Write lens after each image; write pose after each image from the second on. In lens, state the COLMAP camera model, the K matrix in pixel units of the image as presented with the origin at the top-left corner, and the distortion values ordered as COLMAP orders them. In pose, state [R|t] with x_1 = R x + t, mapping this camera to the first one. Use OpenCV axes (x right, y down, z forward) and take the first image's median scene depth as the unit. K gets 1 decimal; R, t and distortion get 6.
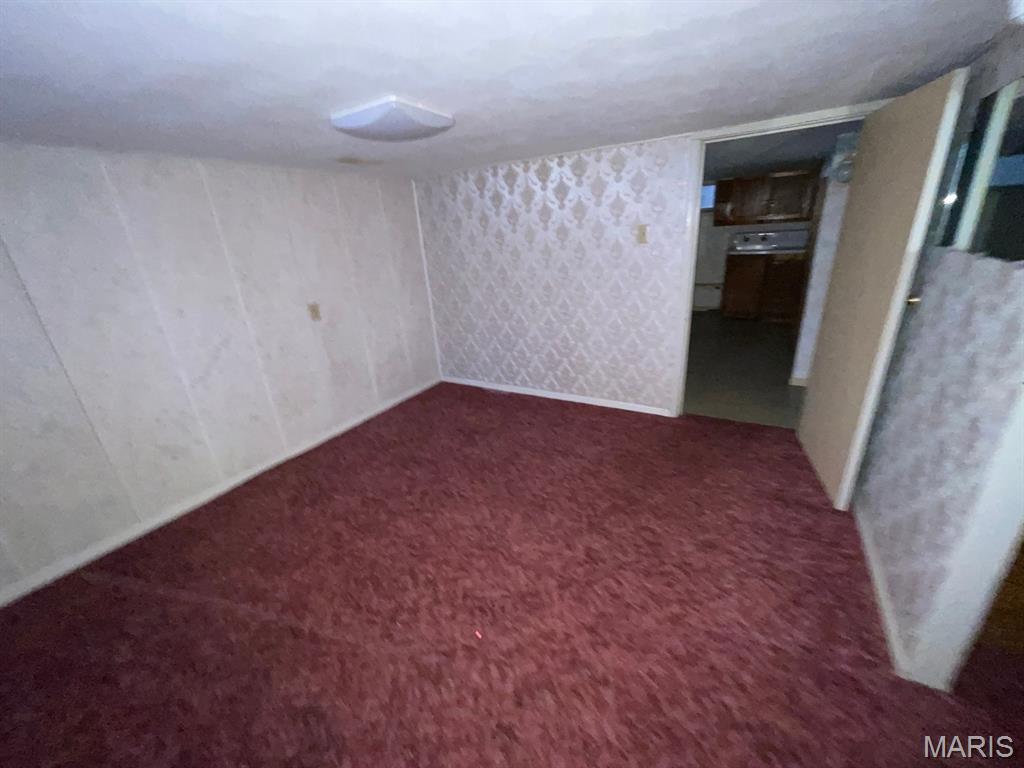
lens RADIAL K [[412.9, 0, 510.8], [0, 412.9, 387.8], [0, 0, 1]] dist [-0.001463, 0.000253]
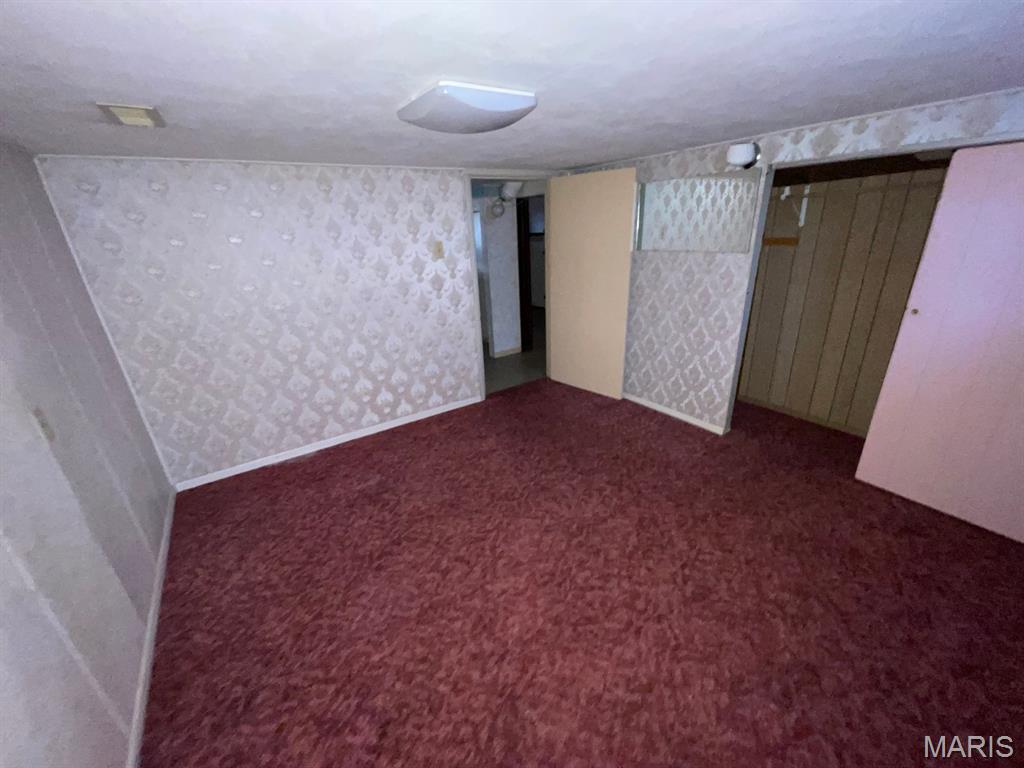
lens RADIAL K [[412.9, 0, 510.8], [0, 412.9, 387.8], [0, 0, 1]] dist [-0.001463, 0.000253]
pose [[0.422439, -0.276020, 0.863341, -0.913810], [0.346646, 0.929292, 0.127488, -0.138637], [-0.837485, 0.245418, 0.488251, 0.531364]]
